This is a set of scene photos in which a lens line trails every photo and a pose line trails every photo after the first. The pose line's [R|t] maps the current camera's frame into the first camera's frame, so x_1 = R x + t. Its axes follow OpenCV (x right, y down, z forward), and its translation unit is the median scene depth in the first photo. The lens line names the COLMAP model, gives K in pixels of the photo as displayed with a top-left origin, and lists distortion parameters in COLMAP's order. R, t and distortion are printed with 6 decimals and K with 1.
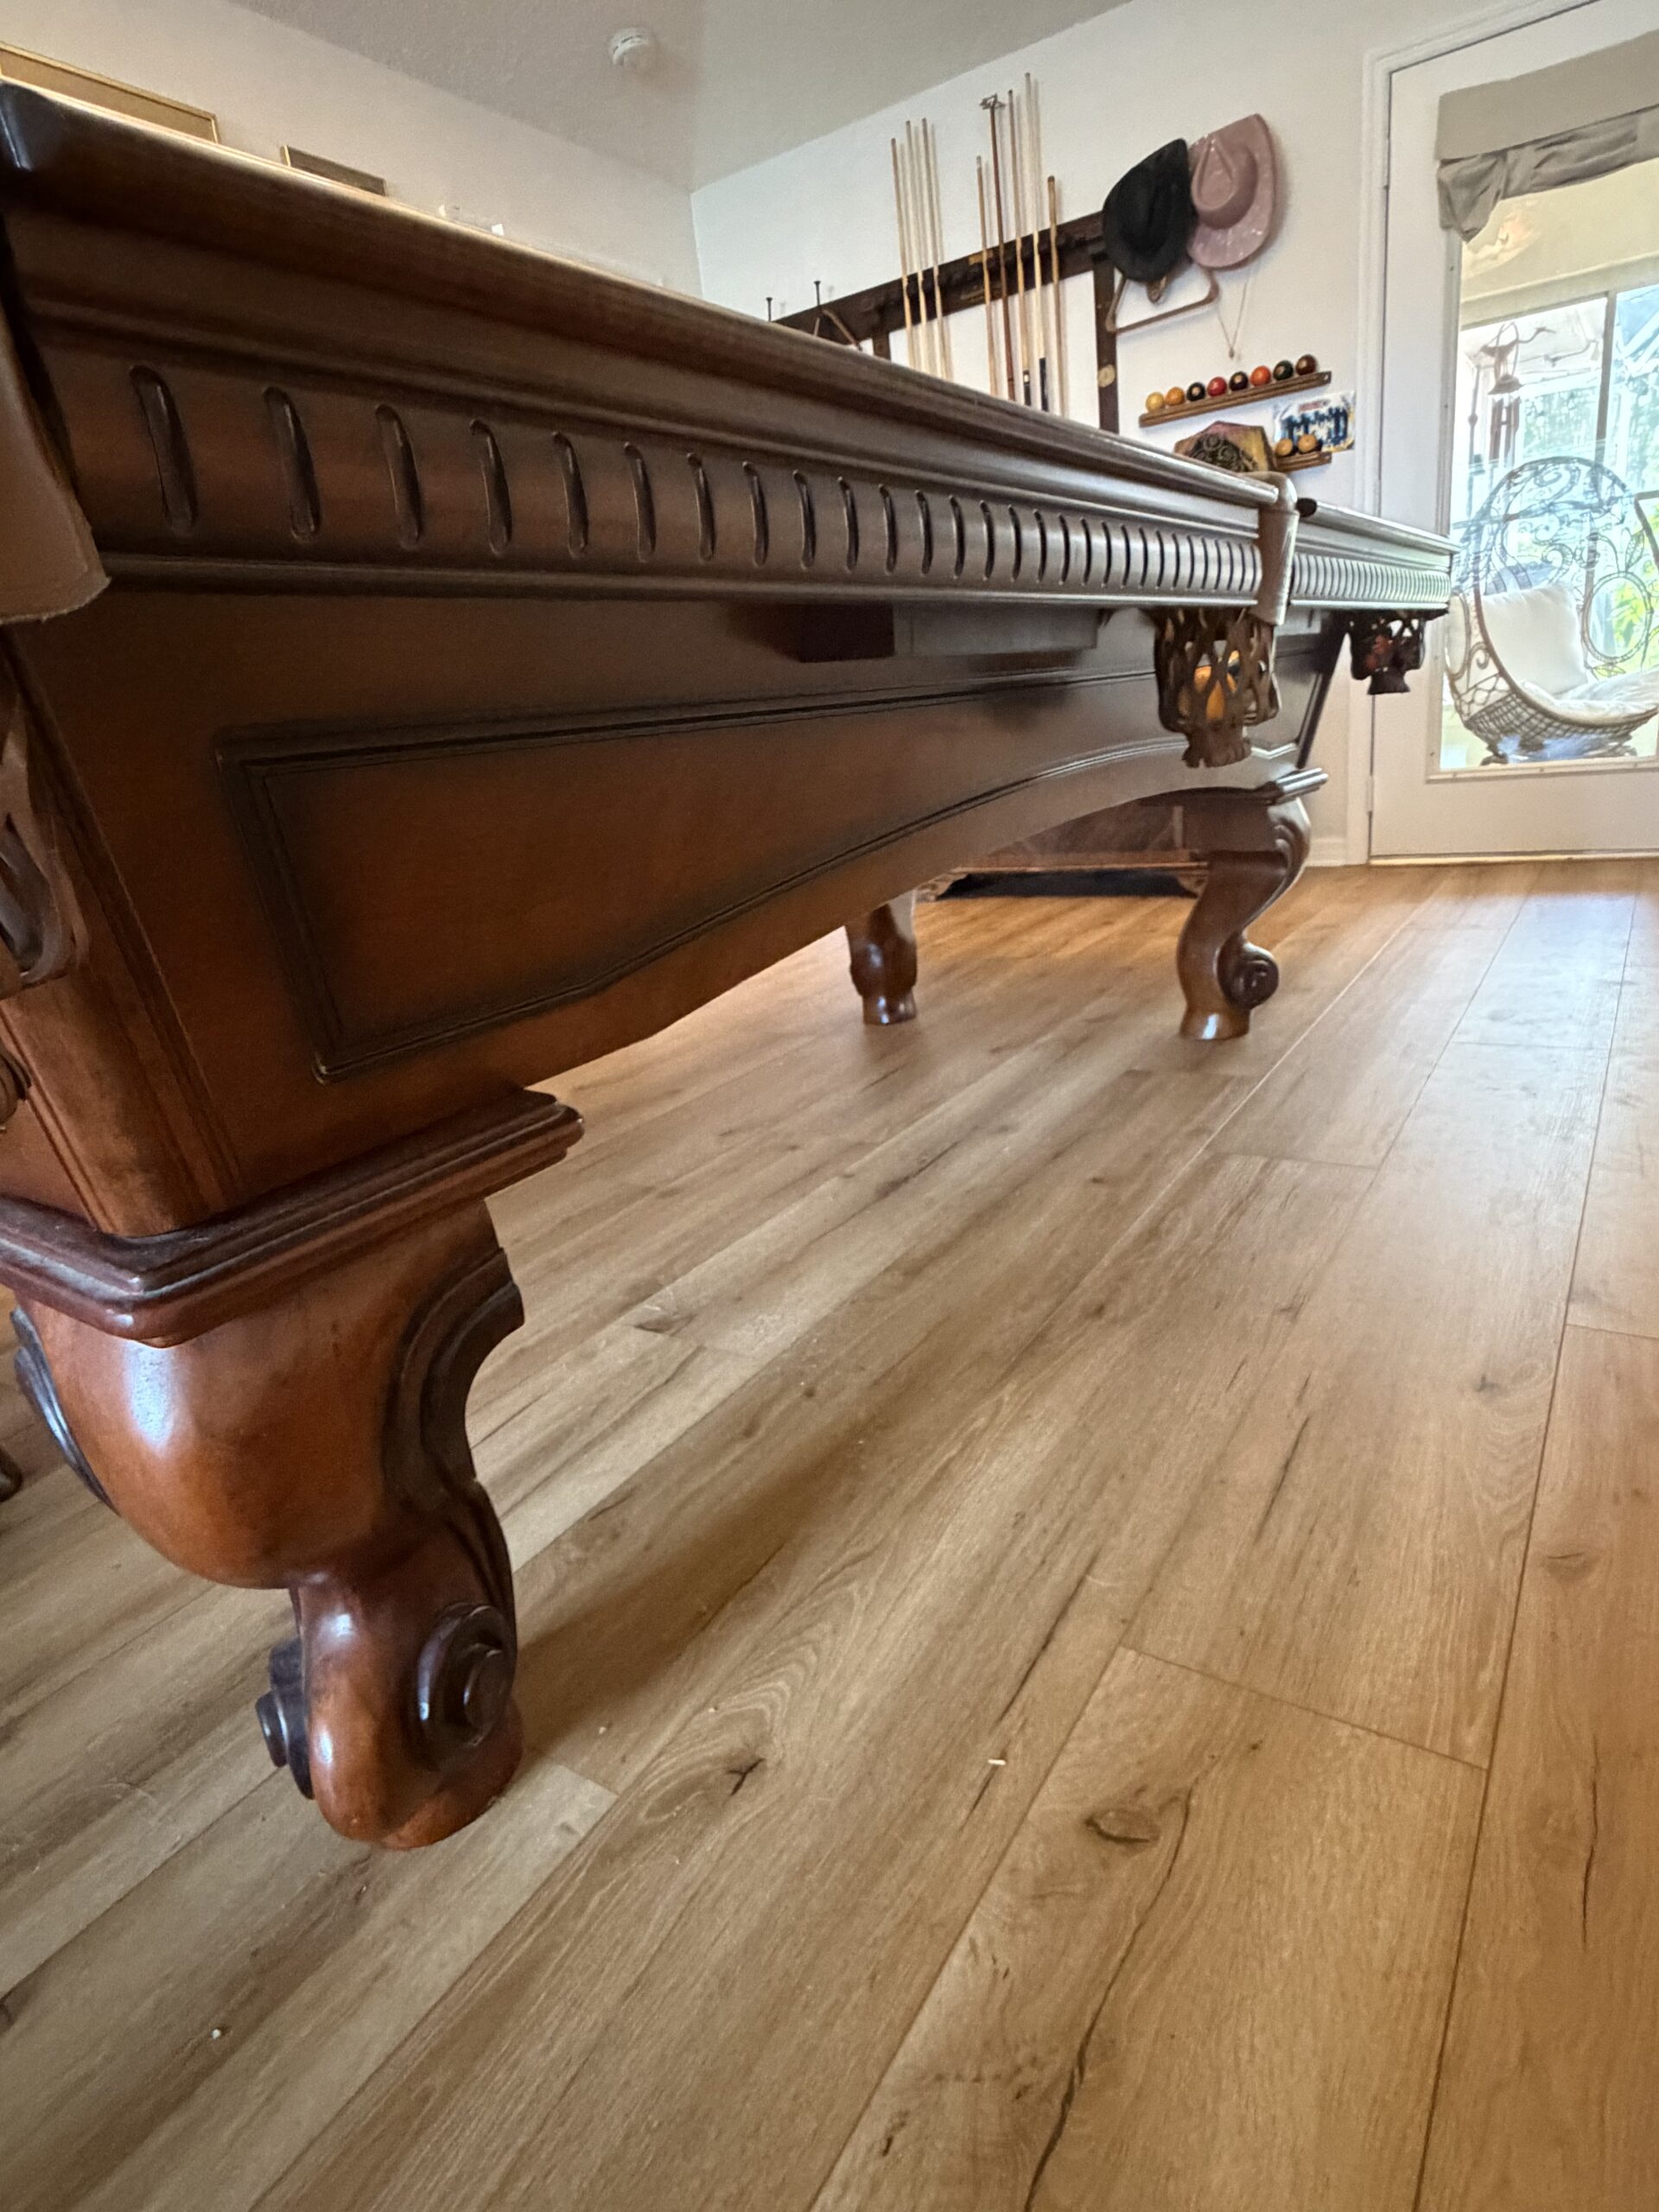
lens RADIAL K [[1203.5, 0, 826.8], [0, 1203.5, 1095.3], [0, 0, 1]] dist [0.000743, -0.000607]
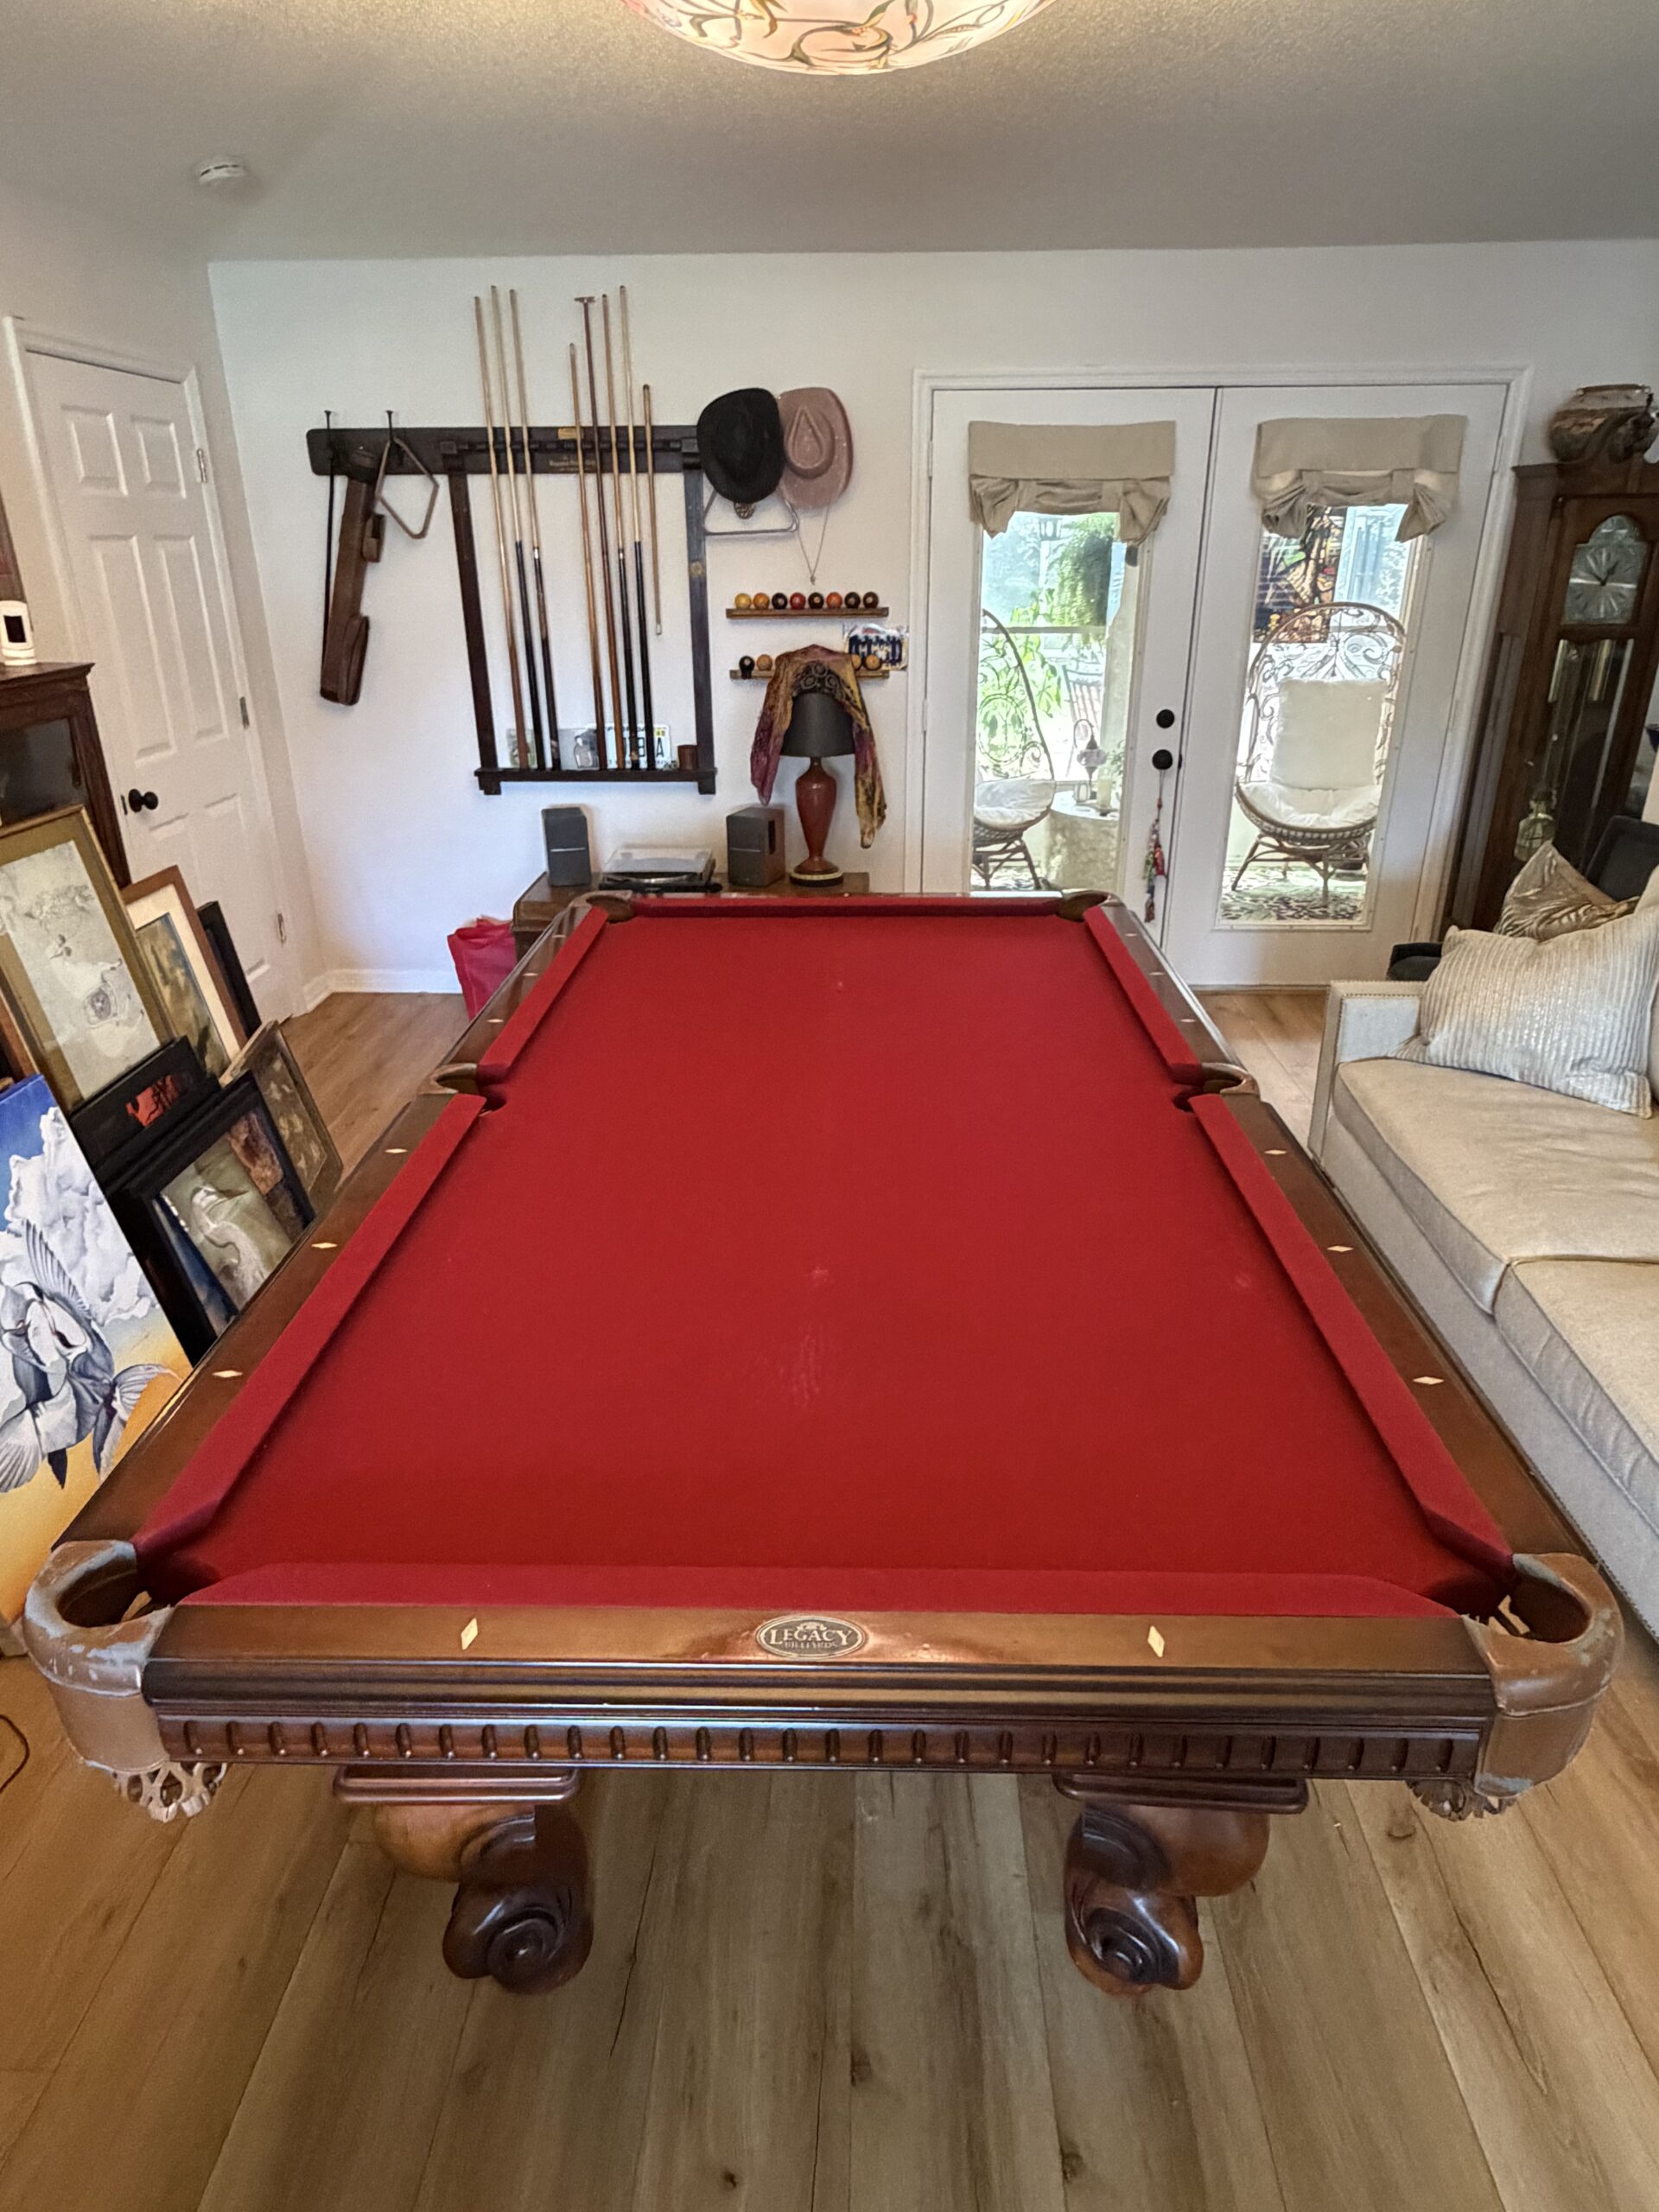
lens RADIAL K [[1309.0, 0, 824.0], [0, 1309.0, 1103.4], [0, 0, 1]] dist [0.001380, -0.000051]
pose [[0.845951, -0.115750, 0.520546, -0.380965], [0.081237, 0.992738, 0.088727, -0.225967], [-0.527036, -0.032771, 0.849211, -0.104001]]
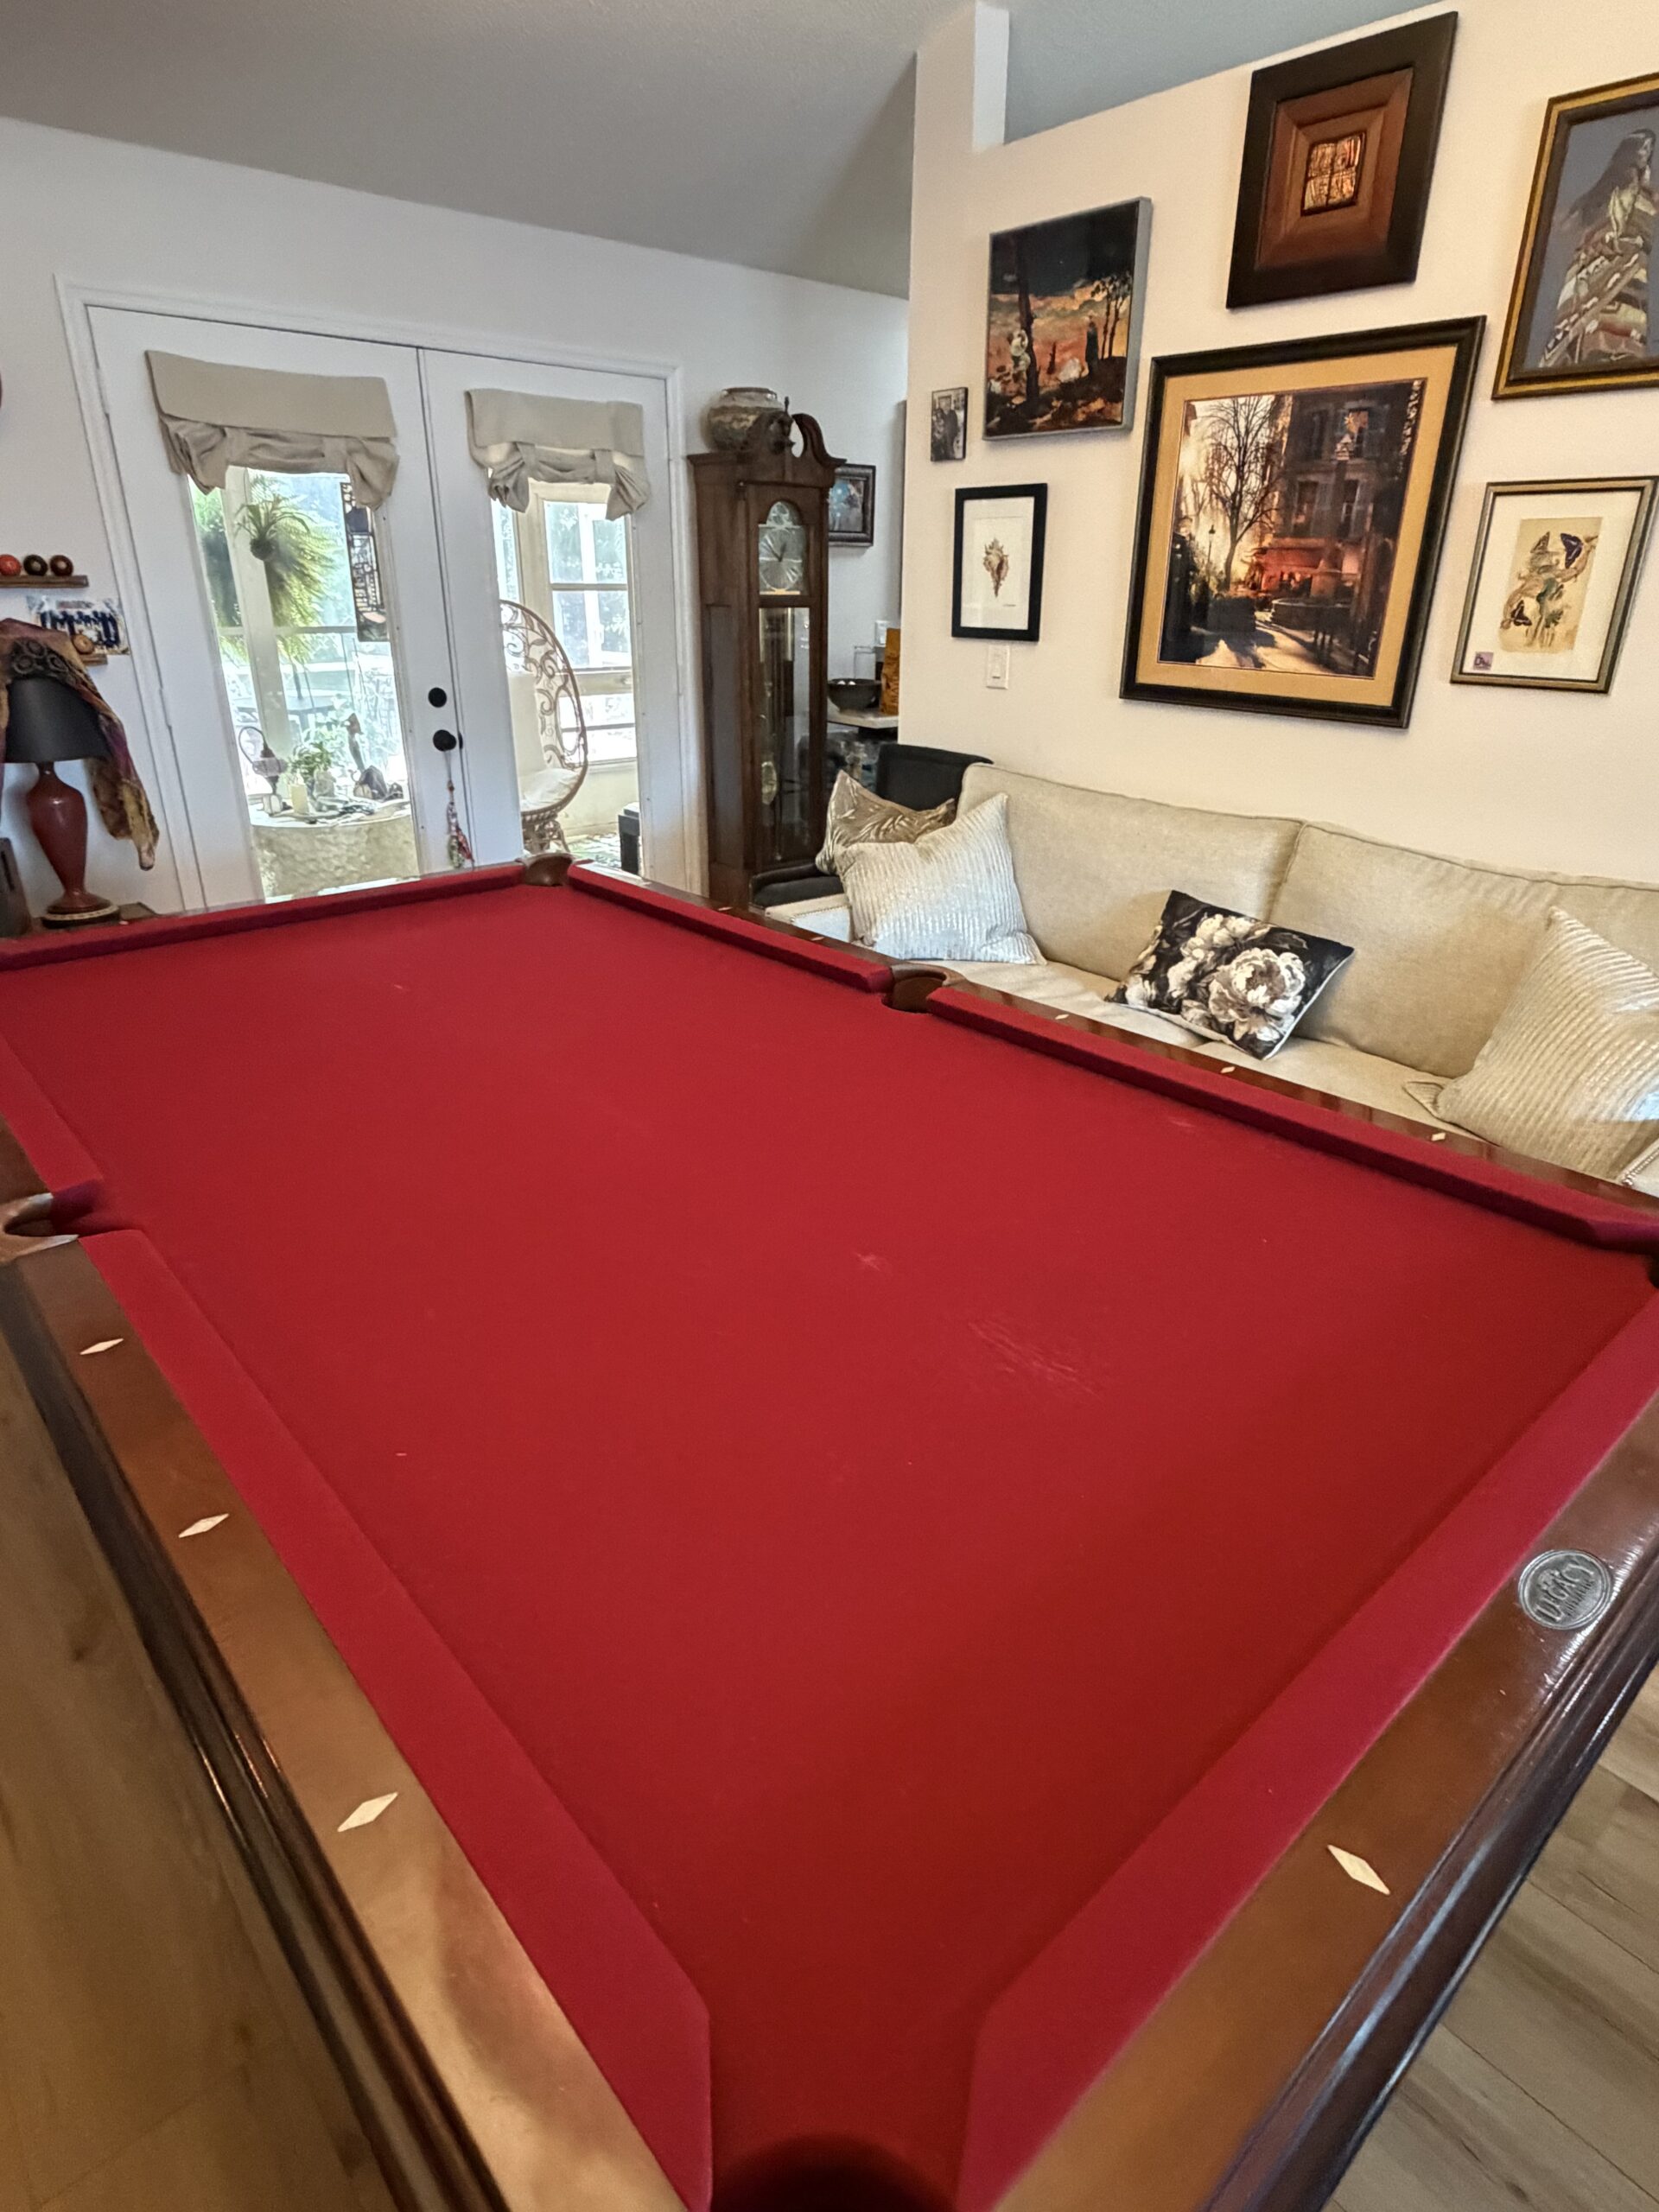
lens RADIAL K [[1210.1, 0, 829.5], [0, 1210.1, 1106.0], [0, 0, 1]] dist [-0.000698, -0.000312]
pose [[0.261475, -0.281780, 0.923163, -0.458391], [0.262352, 0.941178, 0.212970, -0.242791], [-0.928871, 0.186507, 0.320020, 0.197905]]
